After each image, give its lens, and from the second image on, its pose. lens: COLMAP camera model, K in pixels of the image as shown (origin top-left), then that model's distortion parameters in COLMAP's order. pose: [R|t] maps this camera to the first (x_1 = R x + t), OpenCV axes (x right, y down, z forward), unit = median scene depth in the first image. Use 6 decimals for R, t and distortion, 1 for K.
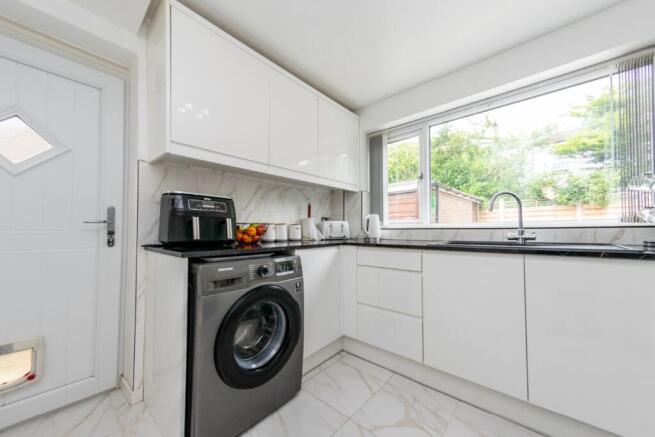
lens RADIAL K [[236.7, 0, 326.3], [0, 236.7, 226.5], [0, 0, 1]] dist [0.001227, 0.000097]
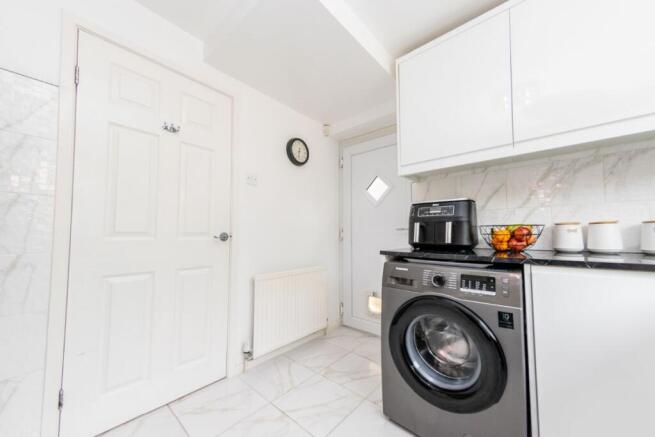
lens RADIAL K [[236.7, 0, 326.3], [0, 236.7, 226.5], [0, 0, 1]] dist [0.001227, 0.000097]
pose [[0.000996, -0.037808, -0.999285, 0.556714], [0.016916, 0.999143, -0.037786, 0.012409], [0.999856, -0.016866, 0.001635, 0.511945]]
